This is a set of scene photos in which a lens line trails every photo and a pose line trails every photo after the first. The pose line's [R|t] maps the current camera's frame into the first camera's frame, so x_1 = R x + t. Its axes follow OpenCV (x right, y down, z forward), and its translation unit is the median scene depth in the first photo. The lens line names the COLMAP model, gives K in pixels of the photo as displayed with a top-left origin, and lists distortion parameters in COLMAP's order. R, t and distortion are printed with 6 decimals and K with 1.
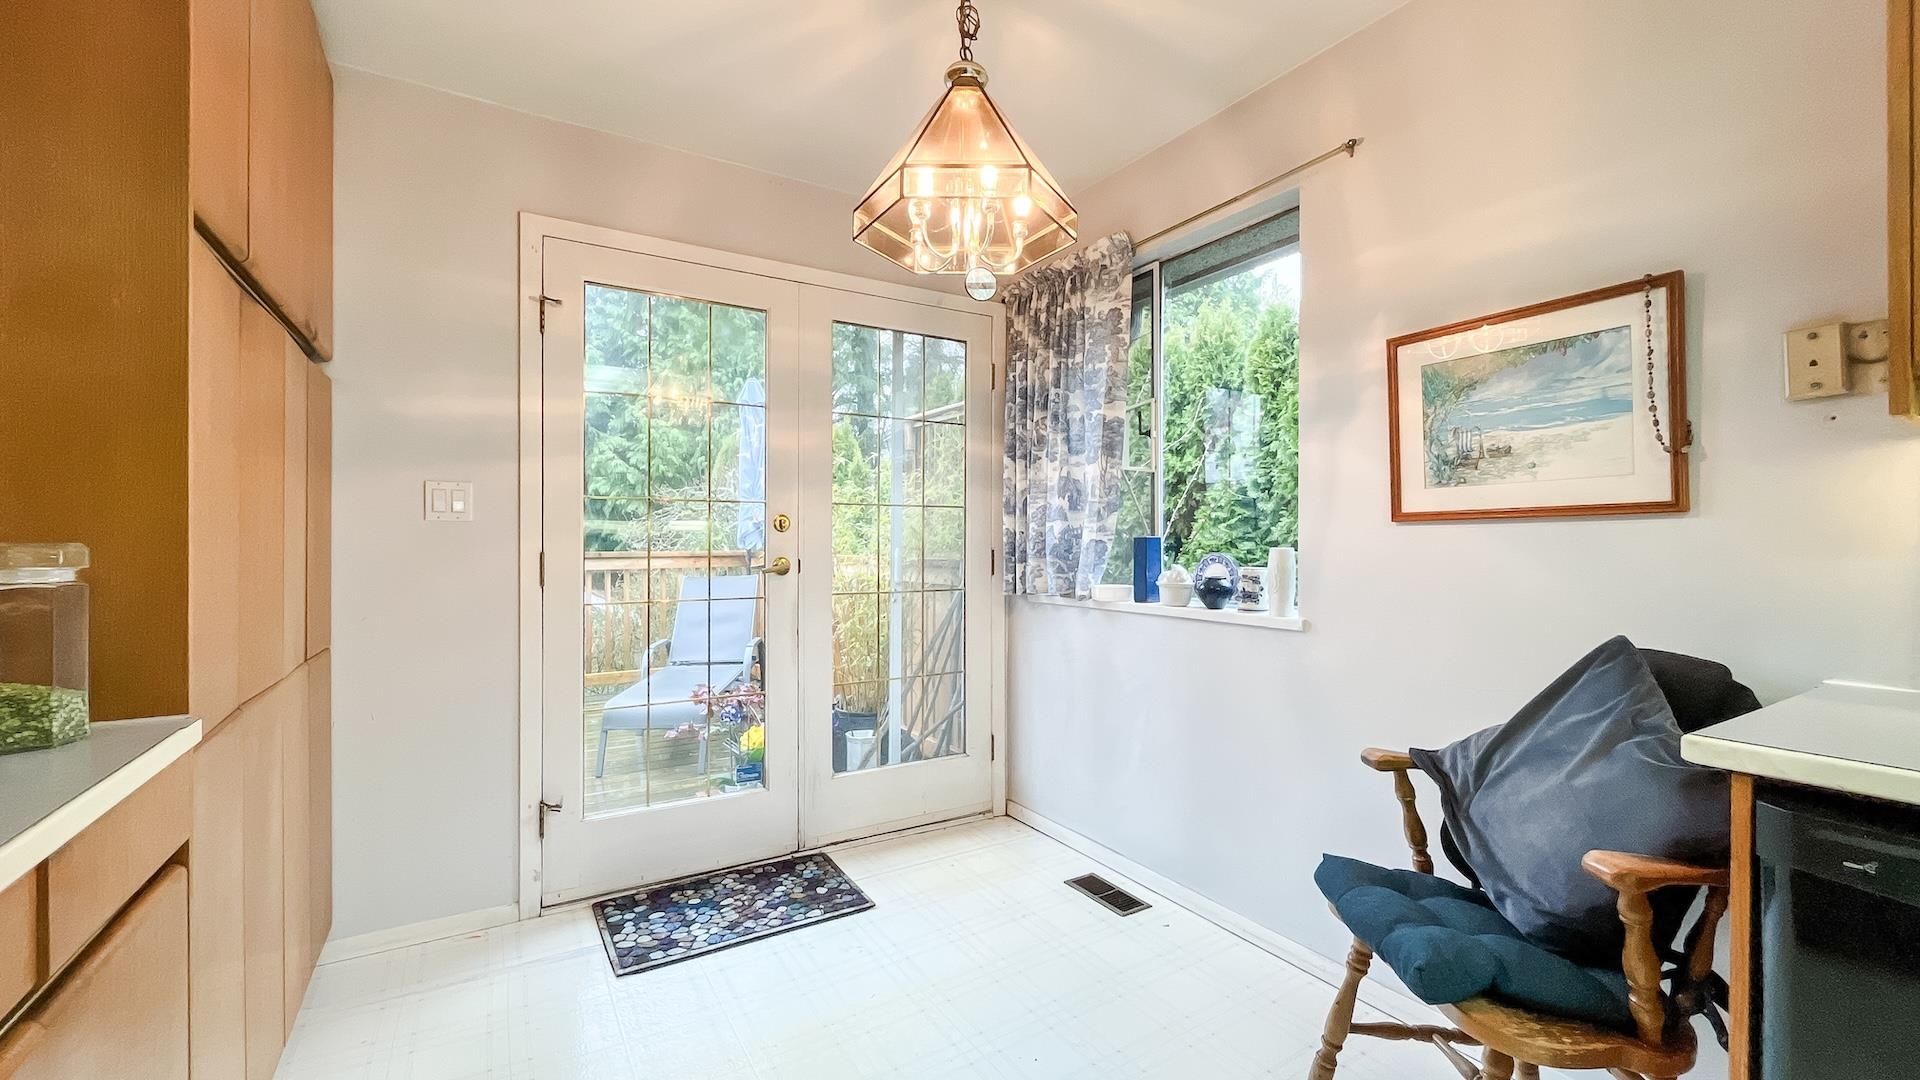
lens RADIAL K [[775.9, 0, 955.5], [0, 775.9, 543.9], [0, 0, 1]] dist [-0.001907, -0.000553]
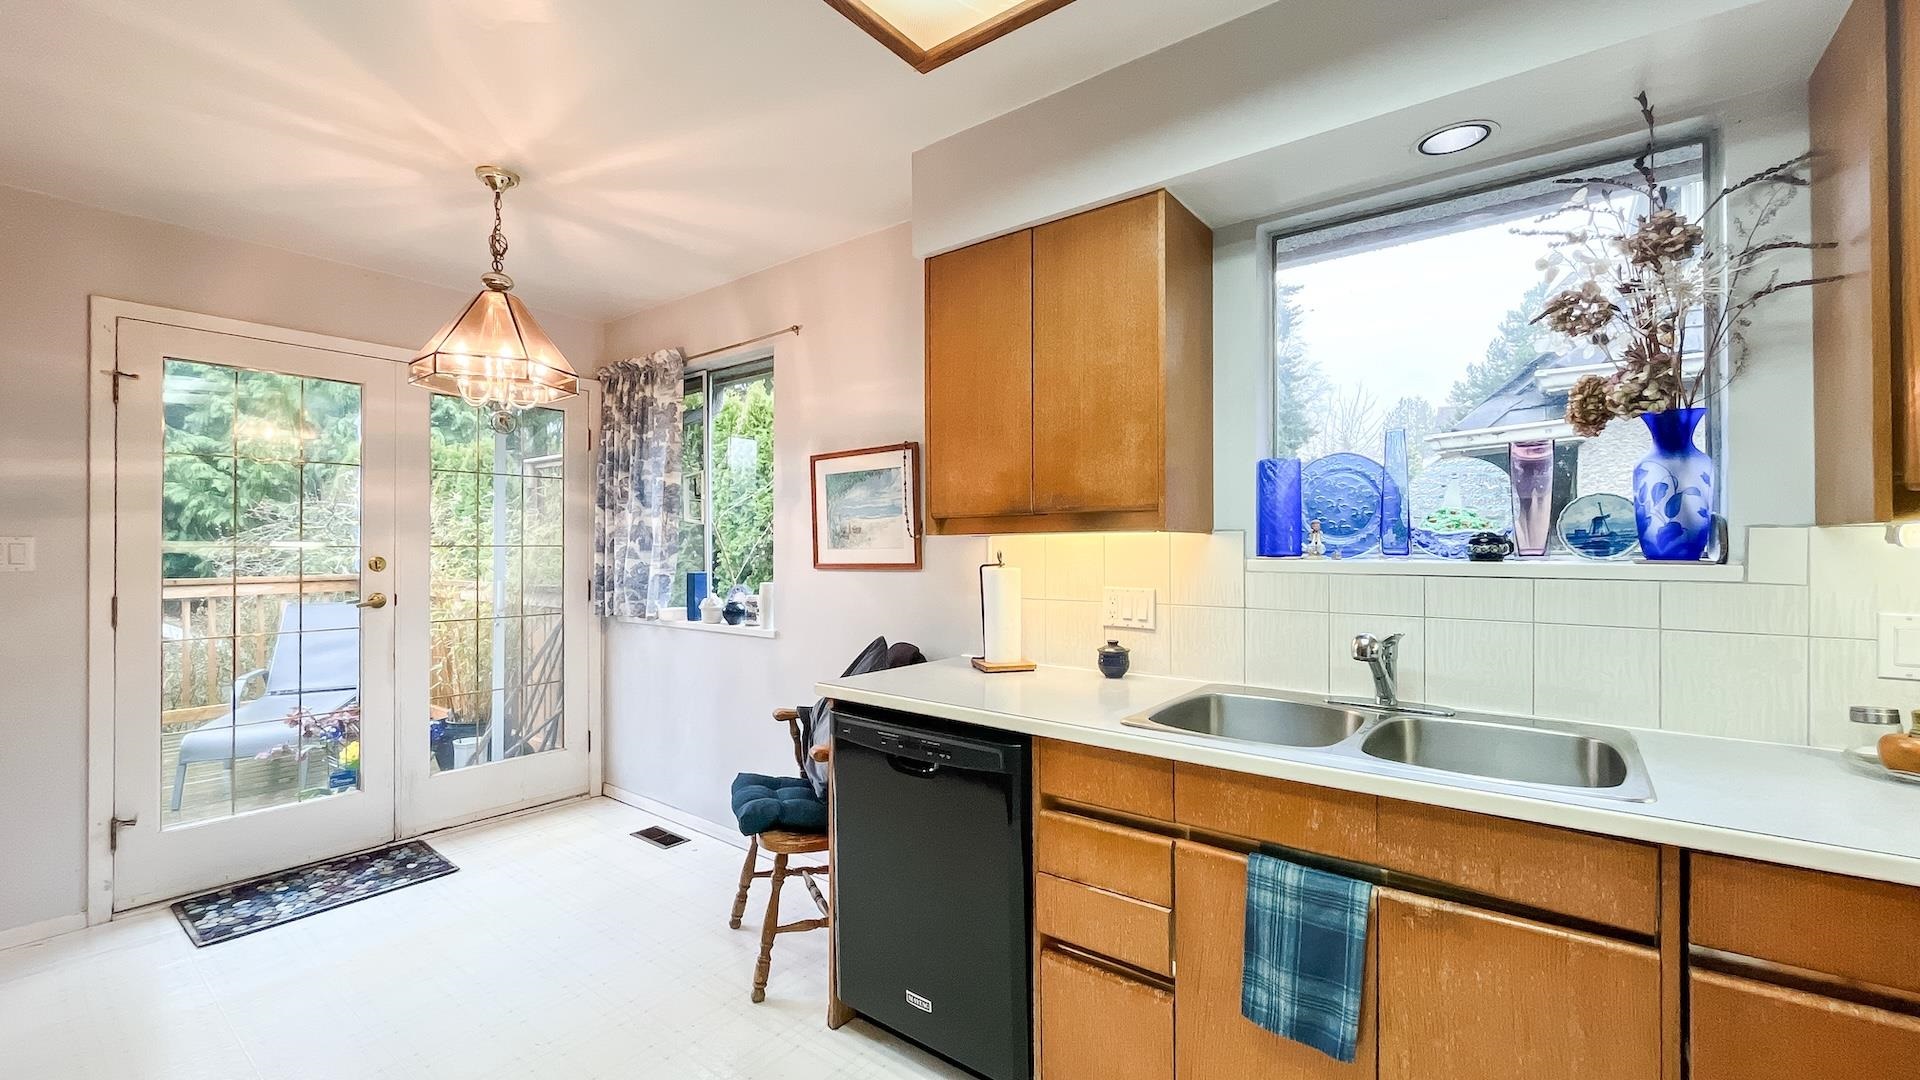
lens RADIAL K [[775.9, 0, 955.5], [0, 775.9, 543.9], [0, 0, 1]] dist [-0.001907, -0.000553]
pose [[0.934875, -0.000951, 0.354976, 0.185729], [0.003600, 0.999970, -0.006803, -0.047539], [-0.354959, 0.007638, 0.934851, -0.427799]]
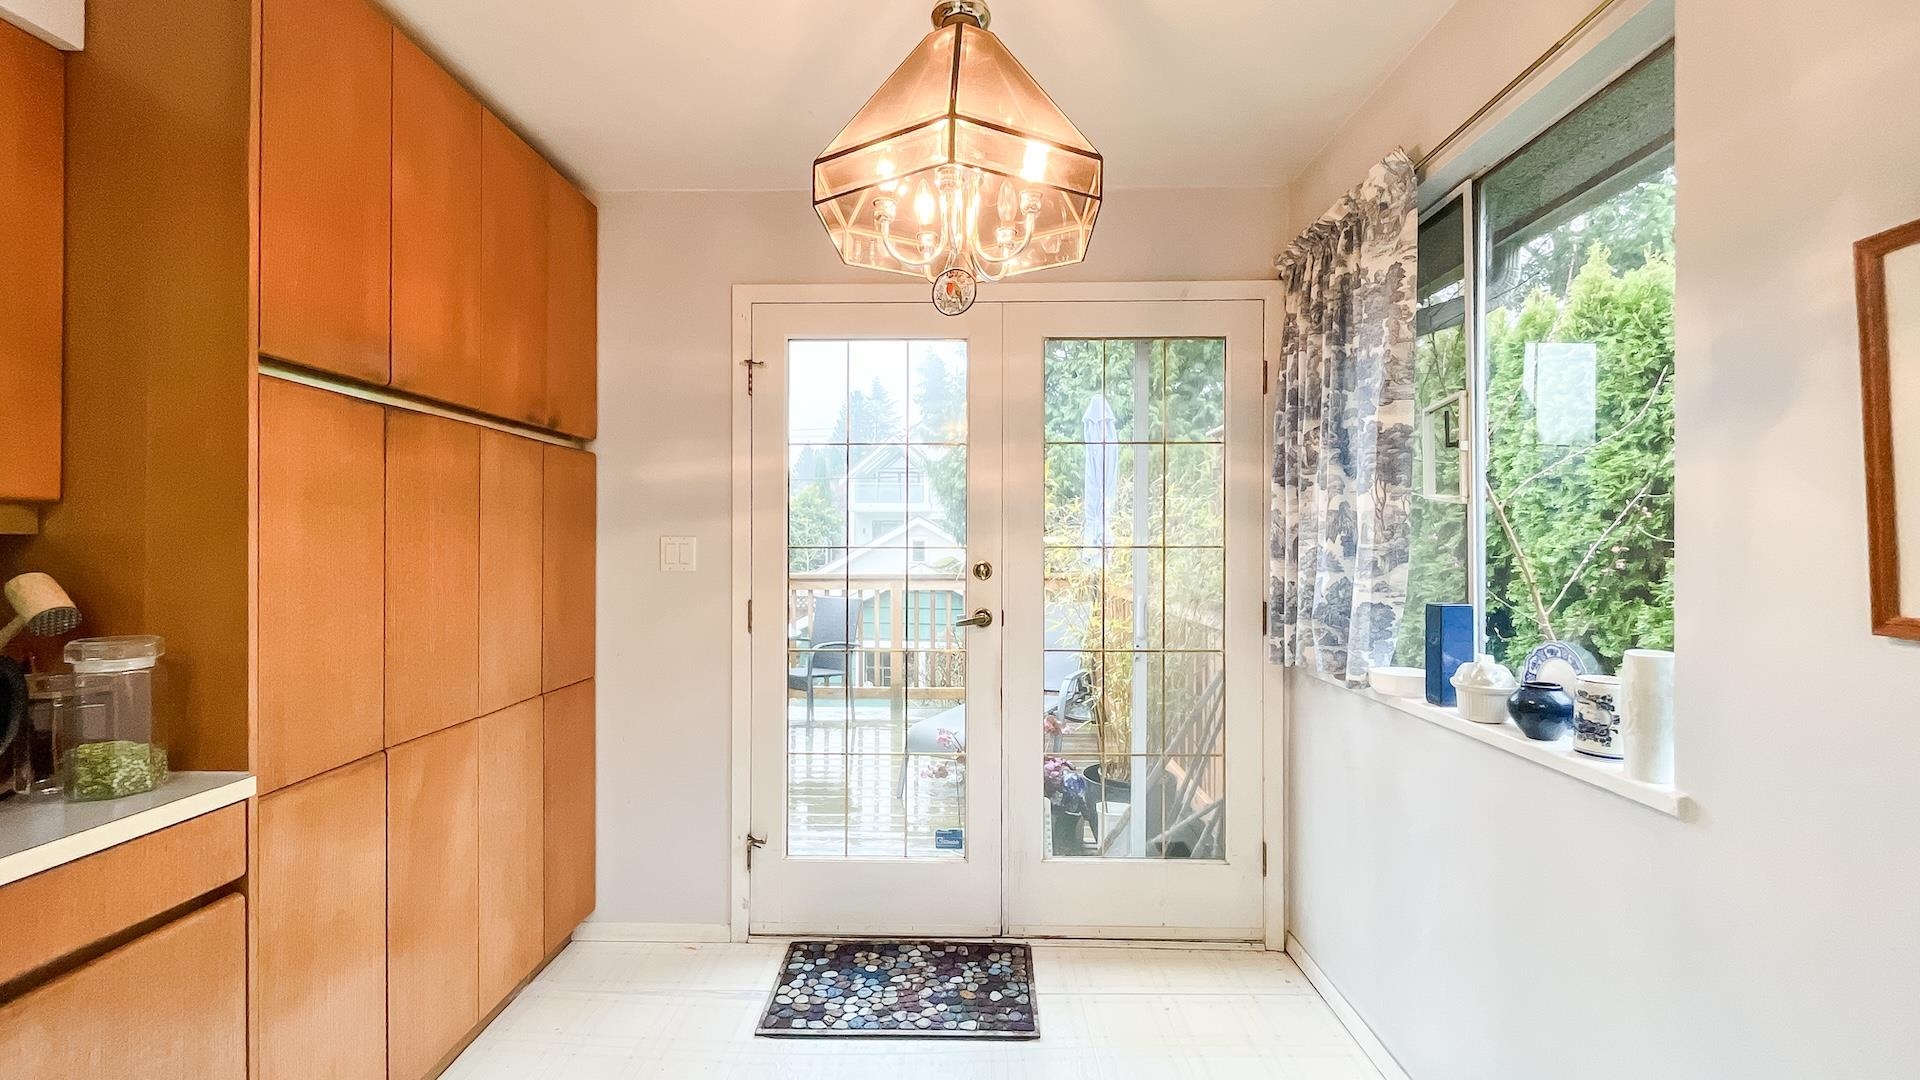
lens RADIAL K [[775.9, 0, 955.5], [0, 775.9, 543.9], [0, 0, 1]] dist [-0.001907, -0.000553]
pose [[0.842776, -0.000352, -0.538265, 0.244801], [-0.002411, 0.999987, -0.004429, -0.055174], [0.538260, 0.005031, 0.842764, 0.223560]]
